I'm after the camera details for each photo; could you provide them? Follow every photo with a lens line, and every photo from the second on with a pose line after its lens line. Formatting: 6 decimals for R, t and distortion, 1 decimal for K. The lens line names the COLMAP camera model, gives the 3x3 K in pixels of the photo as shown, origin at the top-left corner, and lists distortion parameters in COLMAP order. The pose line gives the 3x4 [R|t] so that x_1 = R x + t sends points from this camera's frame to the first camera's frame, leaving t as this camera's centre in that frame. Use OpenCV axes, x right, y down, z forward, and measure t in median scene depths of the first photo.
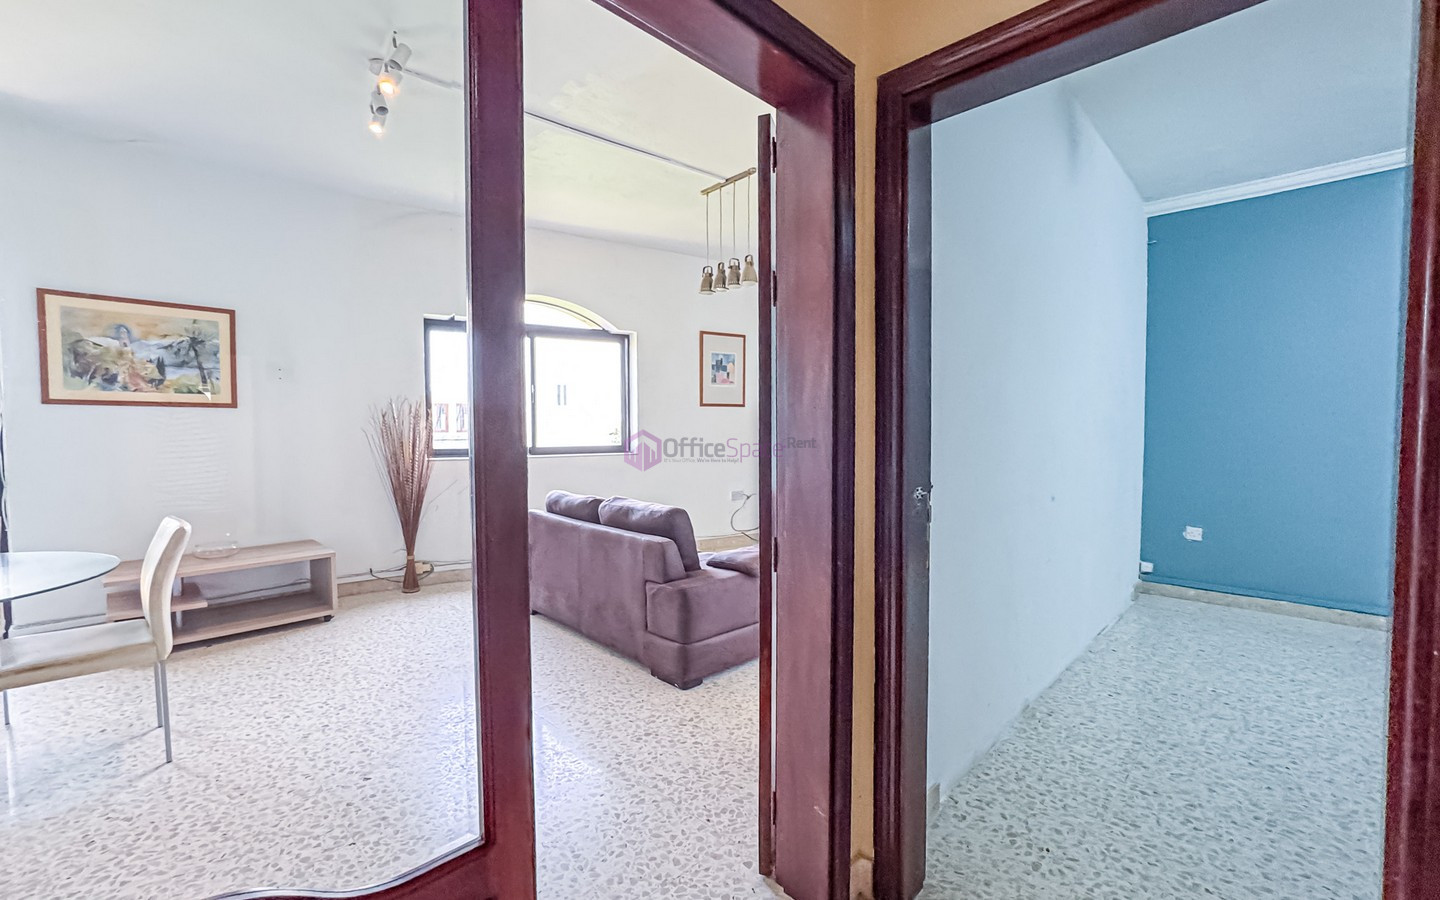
lens RADIAL K [[592.3, 0, 720.0], [0, 592.3, 450.0], [0, 0, 1]] dist [-0.025470, 0.013928]
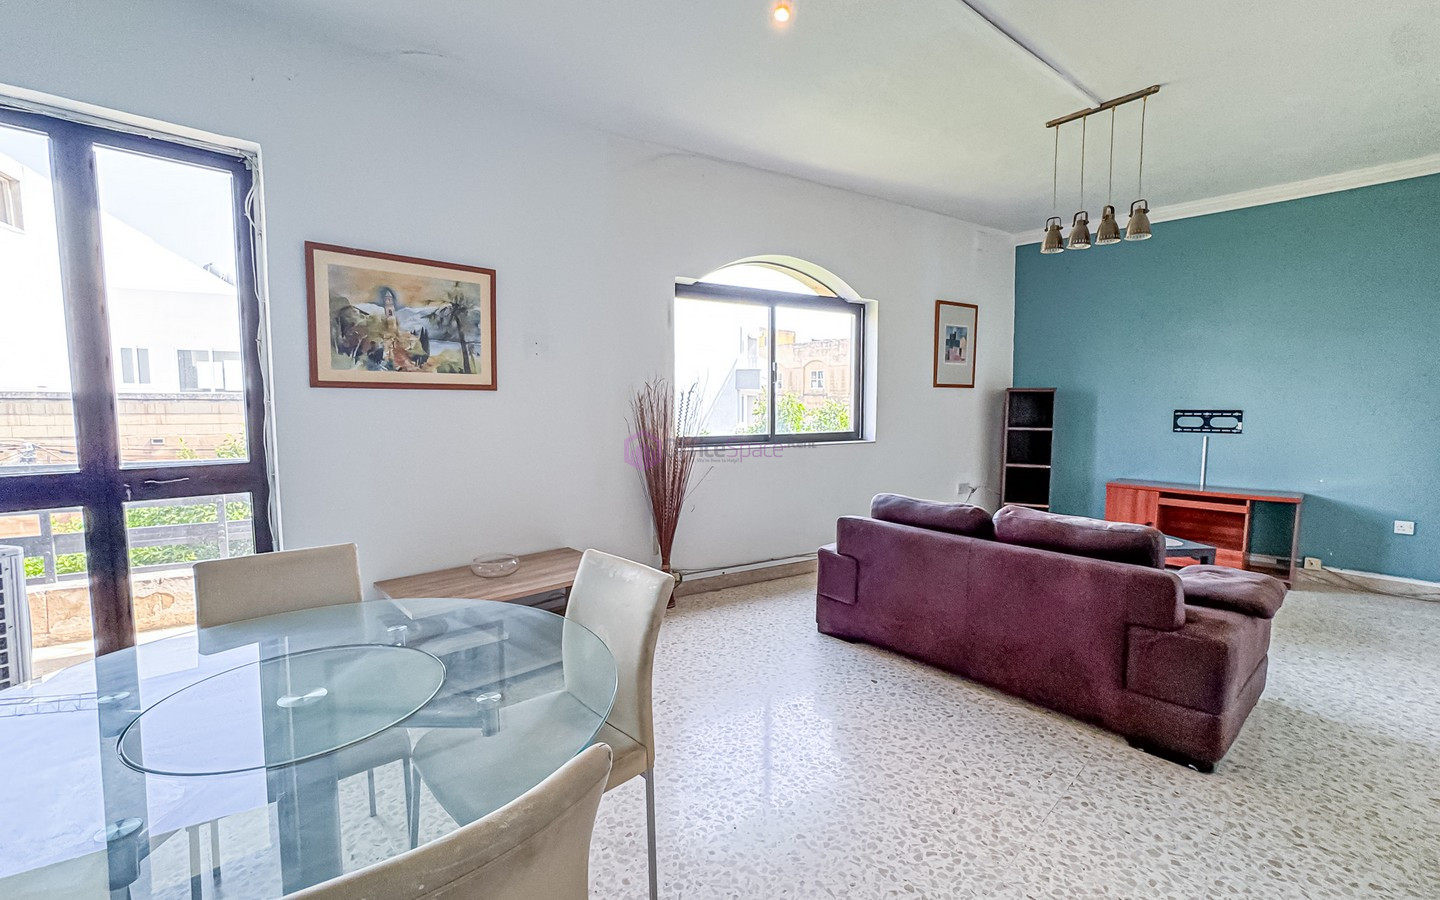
lens RADIAL K [[605.9, 0, 767.6], [0, 605.9, 448.6], [0, 0, 1]] dist [-0.035507, 0.015325]
pose [[0.999698, 0.007382, -0.023454, -0.449741], [-0.006500, 0.999277, 0.037452, -0.025869], [0.023714, -0.037289, 0.999023, 0.173860]]
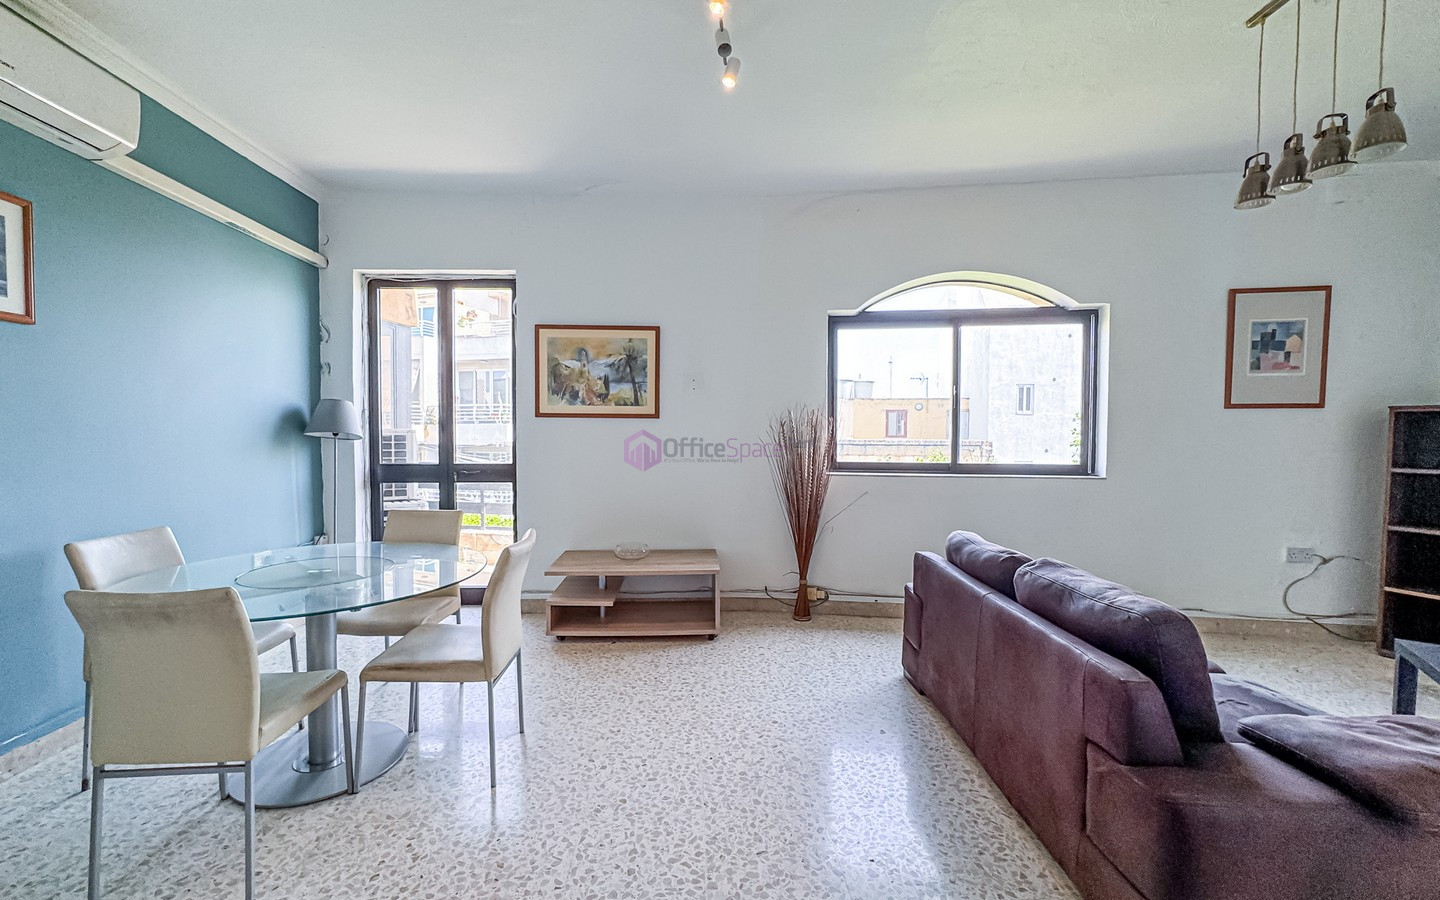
lens RADIAL K [[592.3, 0, 720.0], [0, 592.3, 450.0], [0, 0, 1]] dist [-0.025470, 0.013928]
pose [[0.739135, 0.027931, -0.672978, -0.017494], [-0.033410, 0.999430, 0.004785, -0.024352], [0.672728, 0.018947, 0.739647, 0.296021]]
